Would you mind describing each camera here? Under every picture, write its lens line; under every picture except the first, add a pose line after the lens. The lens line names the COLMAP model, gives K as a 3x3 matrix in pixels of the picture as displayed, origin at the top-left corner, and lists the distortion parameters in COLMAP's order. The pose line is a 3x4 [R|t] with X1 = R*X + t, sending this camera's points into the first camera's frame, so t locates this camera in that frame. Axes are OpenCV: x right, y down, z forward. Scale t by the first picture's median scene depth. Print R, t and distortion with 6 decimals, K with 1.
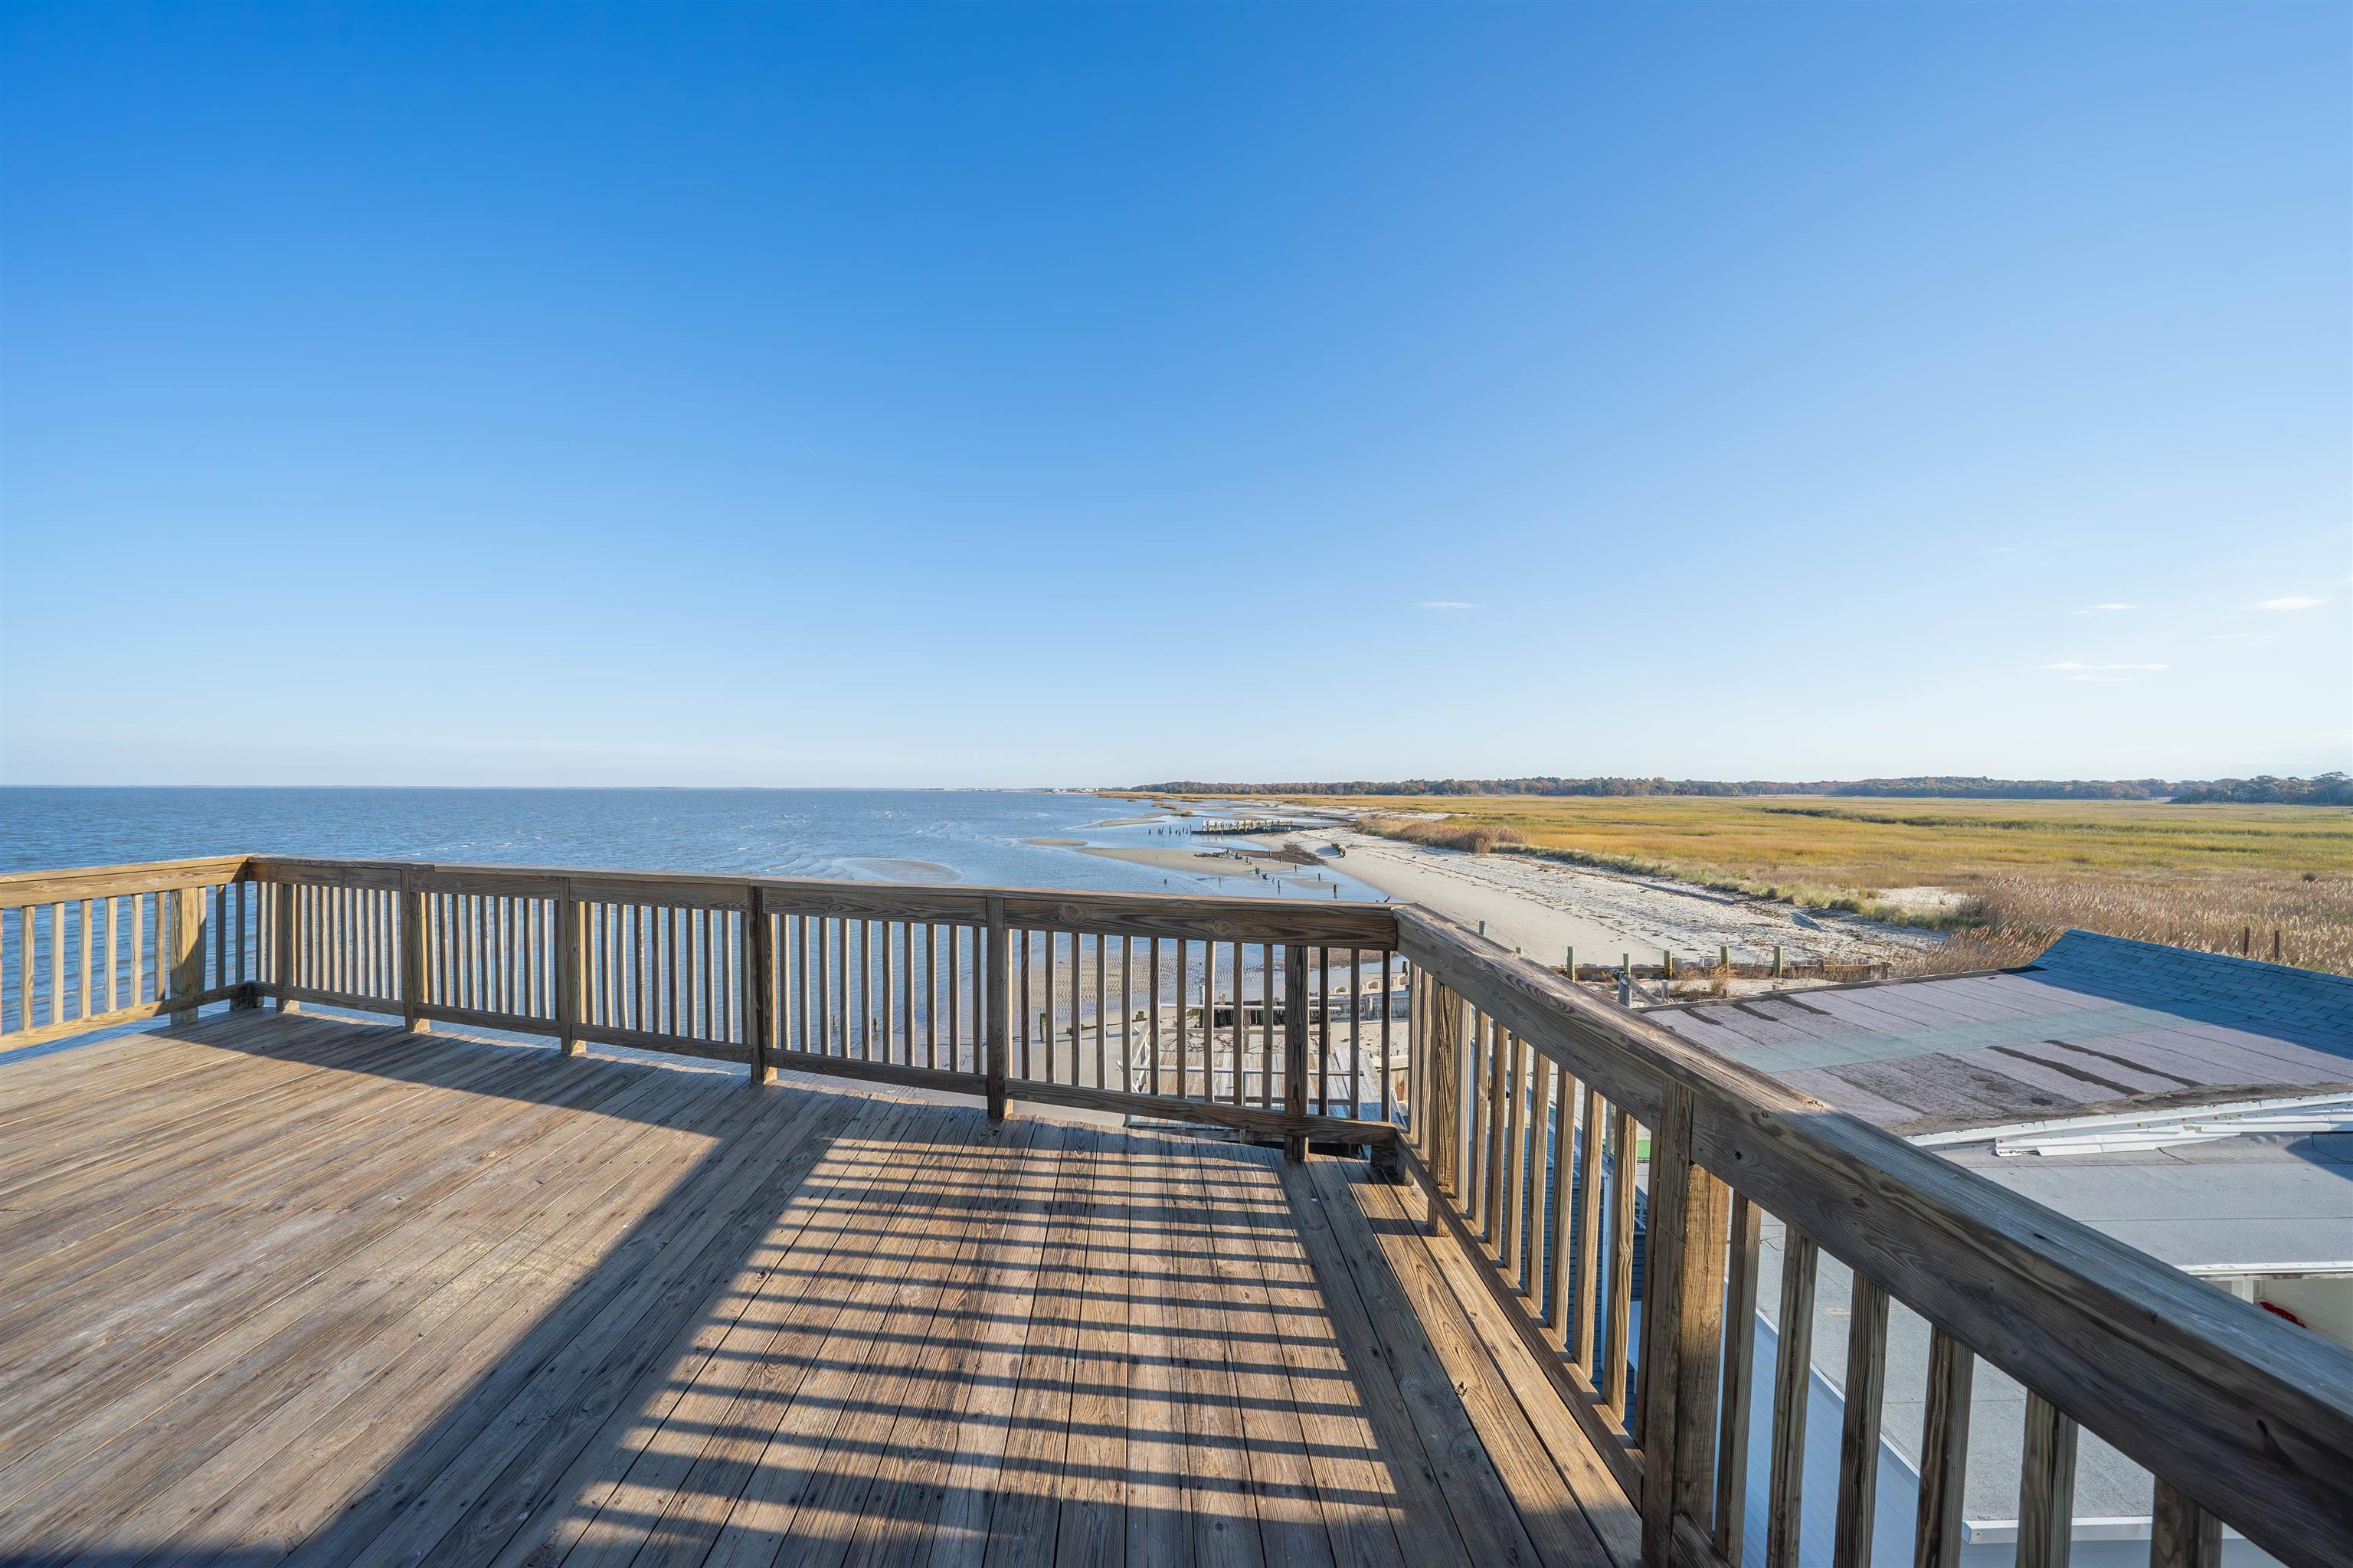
lens RADIAL K [[811.6, 0, 1176.5], [0, 811.6, 784.0], [0, 0, 1]] dist [-0.024527, -0.000079]
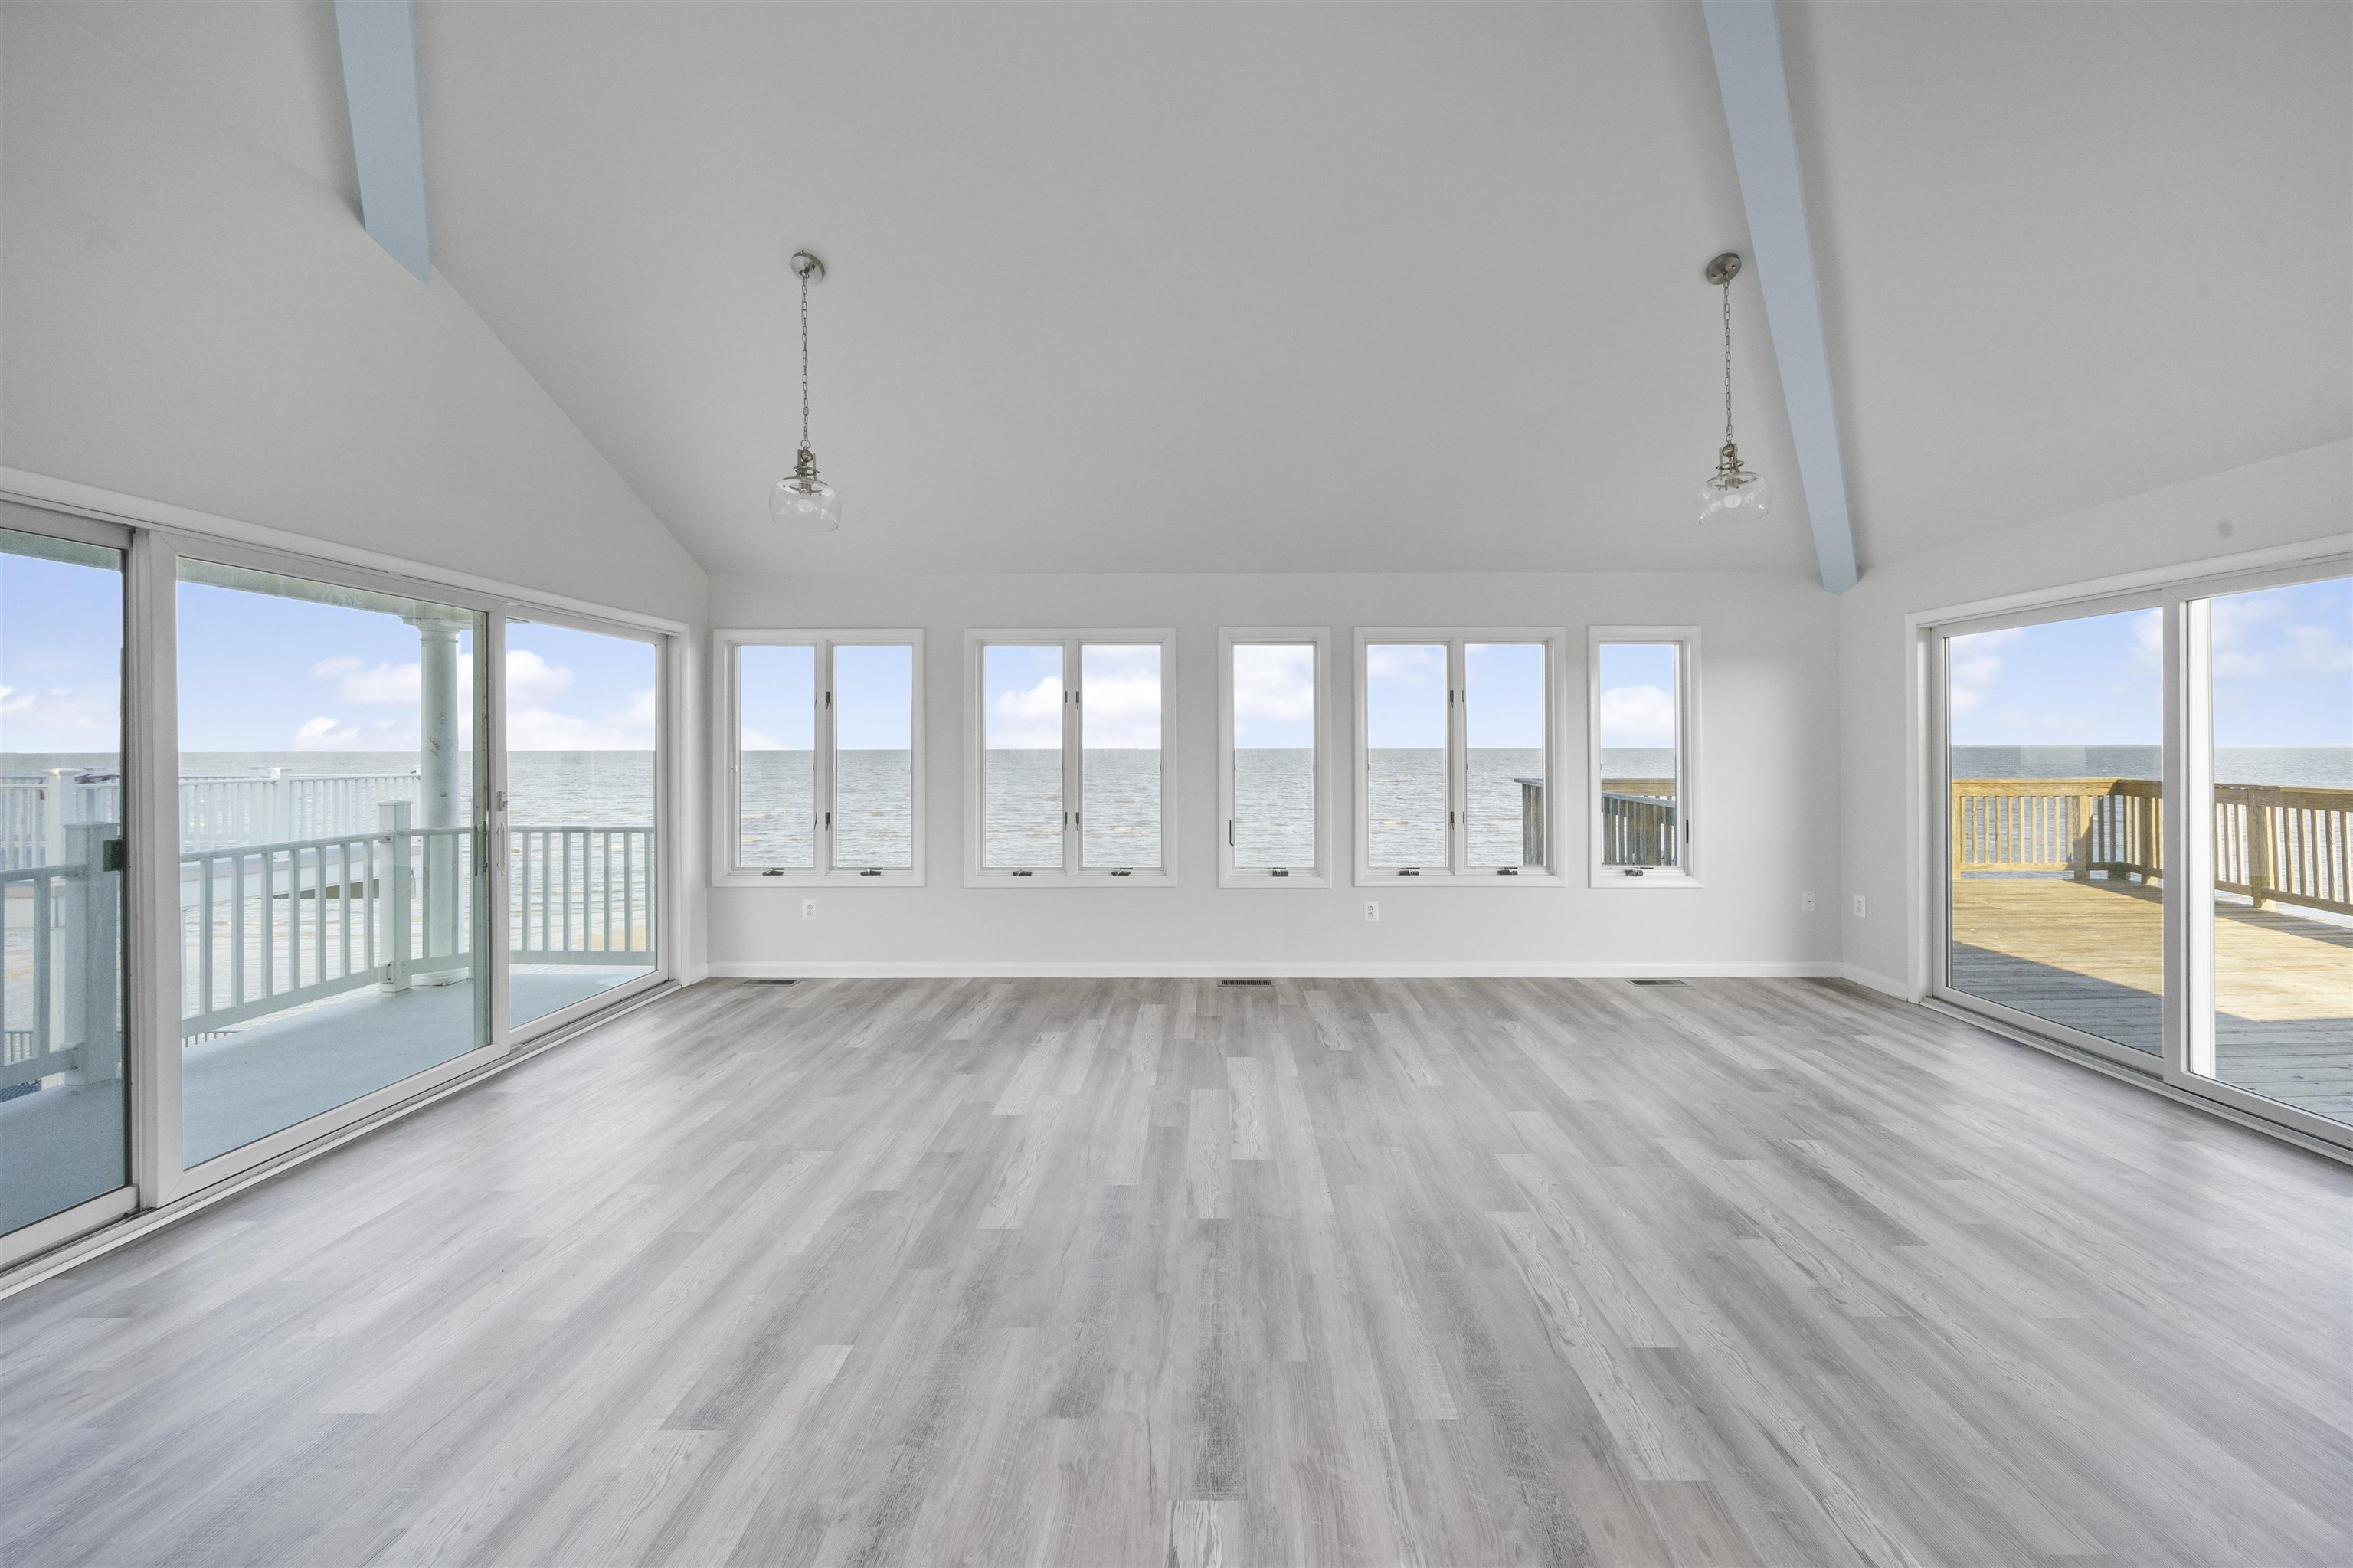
lens RADIAL K [[835.2, 0, 1209.5], [0, 835.2, 741.5], [0, 0, 1]] dist [-0.002769, -0.000313]
pose [[-0.053757, -0.010419, -0.998500, 0.588264], [0.008272, 0.999907, -0.010879, 0.026751], [0.998520, -0.008845, -0.053665, -0.760092]]
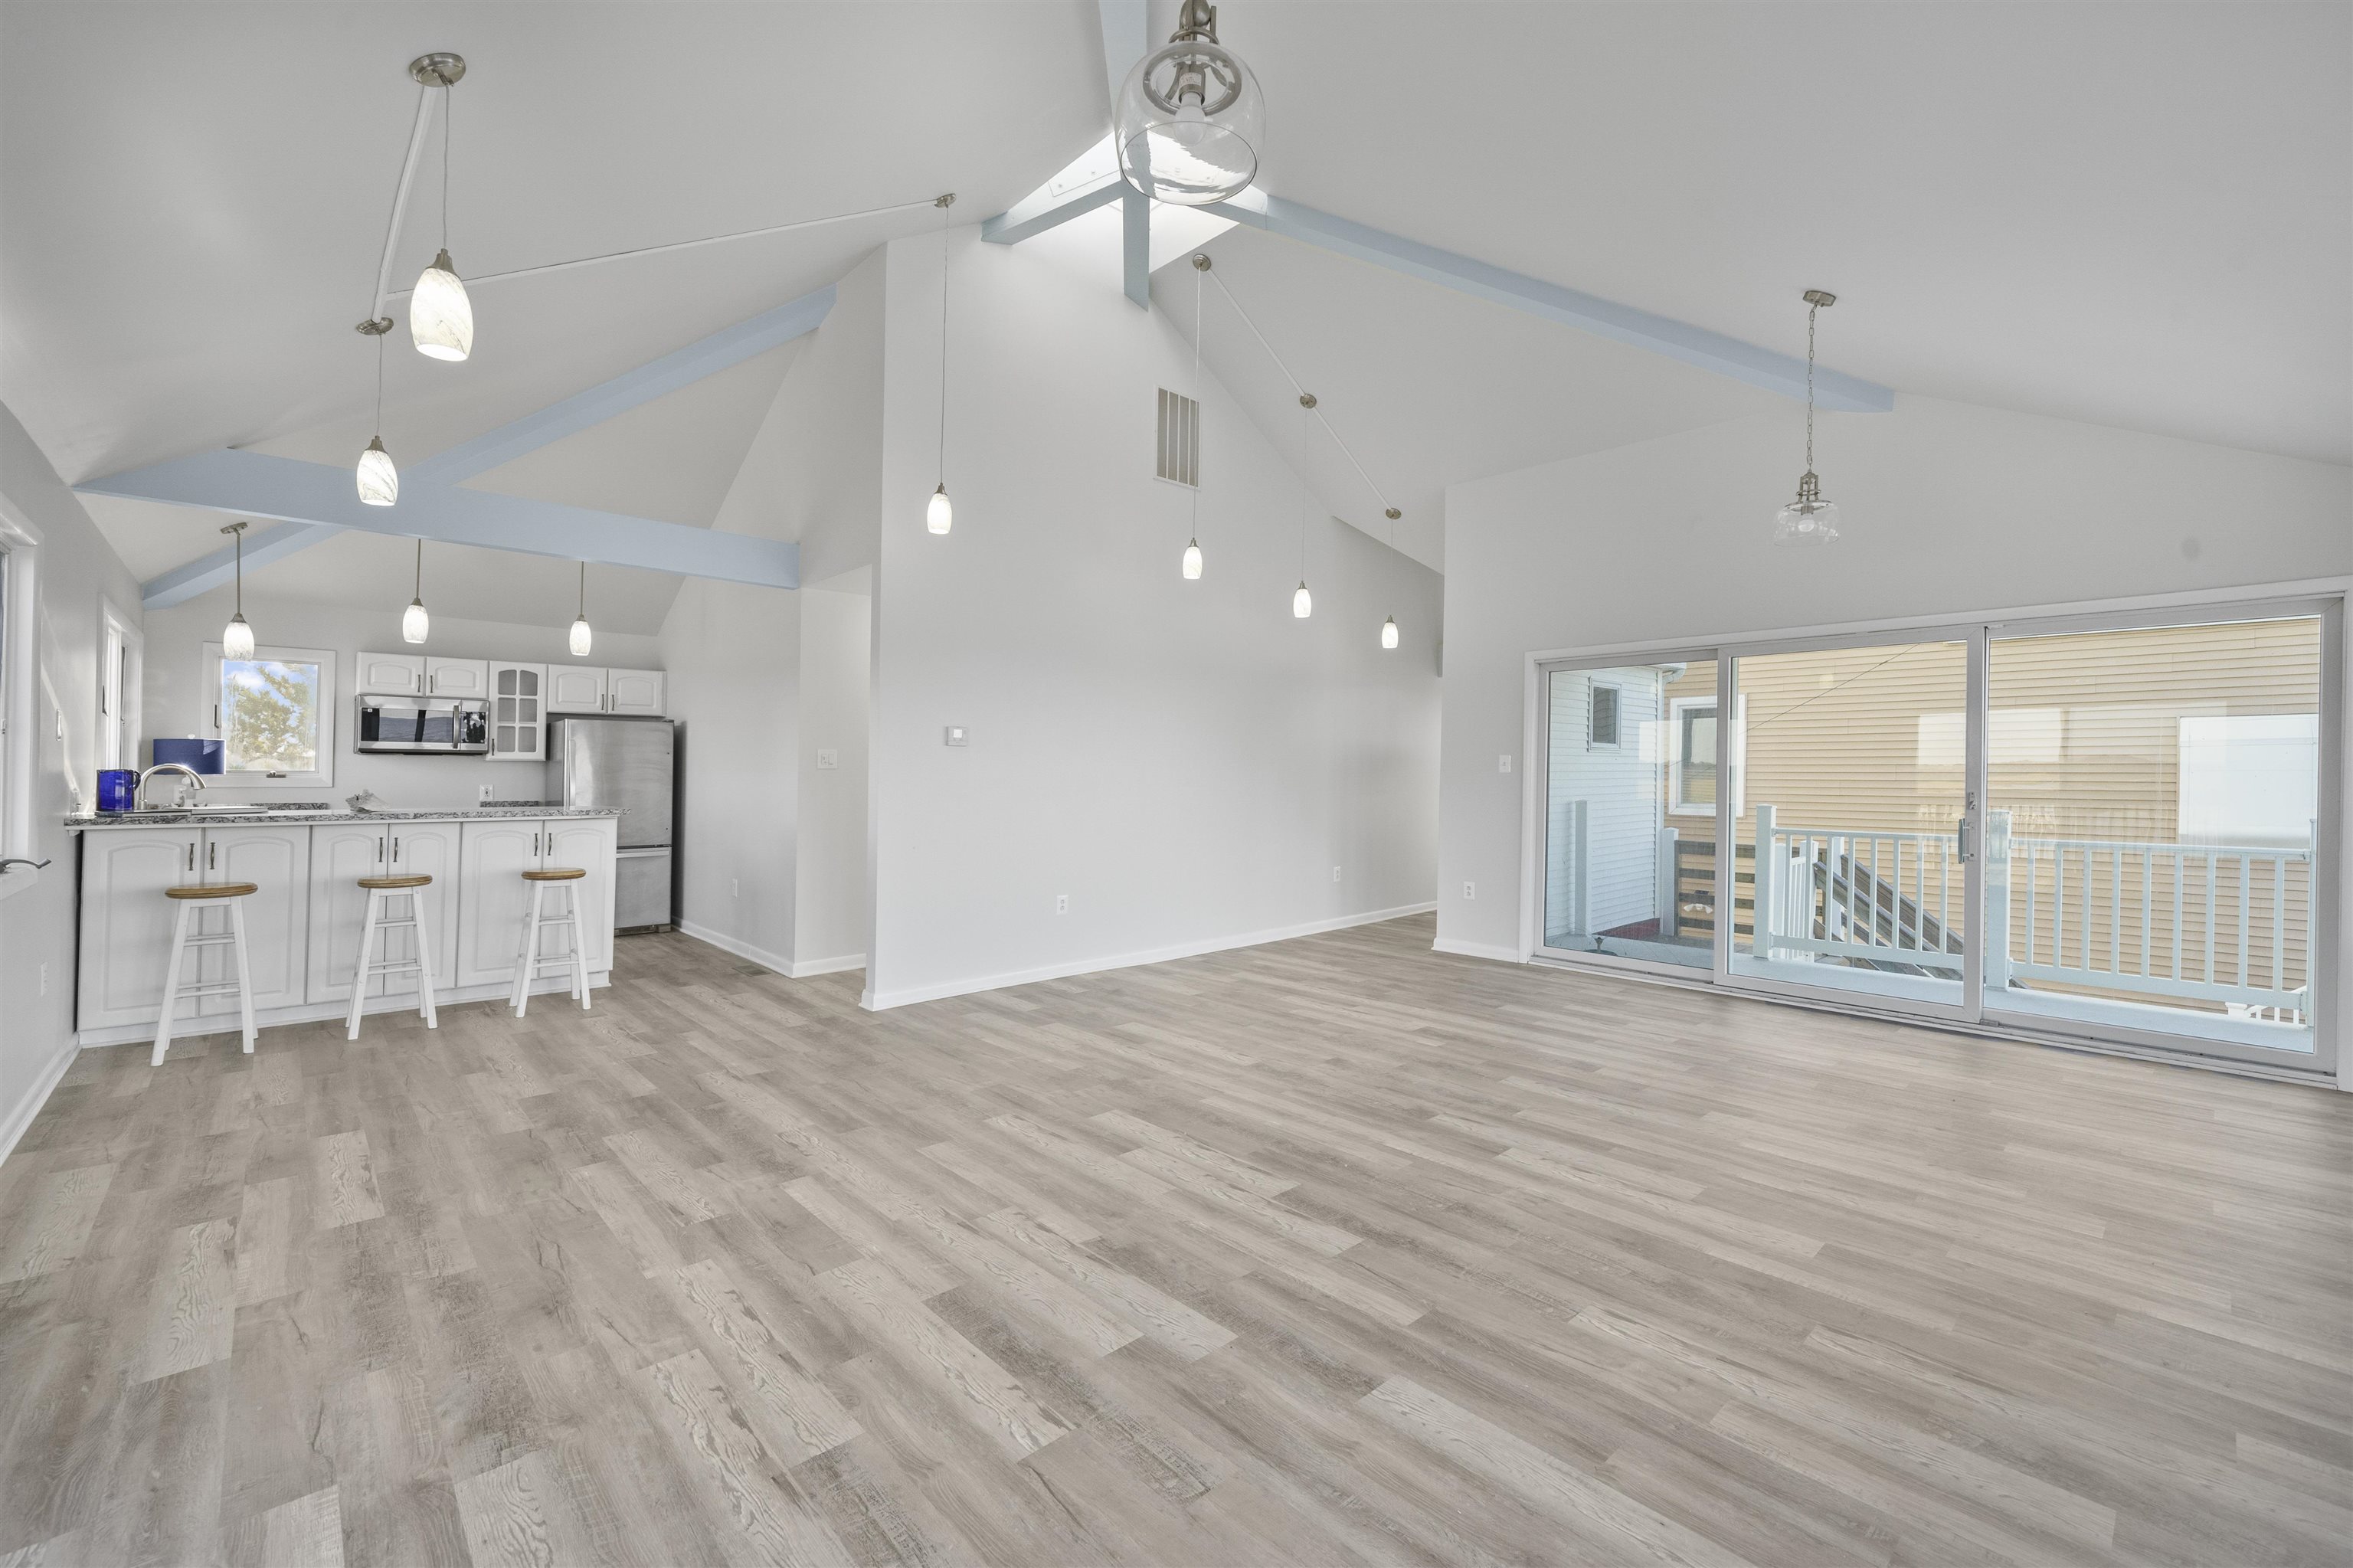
lens RADIAL K [[964.8, 0, 1171.3], [0, 964.8, 777.0], [0, 0, 1]] dist [-0.000651, -0.000109]
pose [[-0.634751, -0.012254, 0.772620, -0.388420], [-0.017408, 0.999847, 0.001556, 0.055115], [-0.772521, -0.012462, -0.634867, -0.144491]]
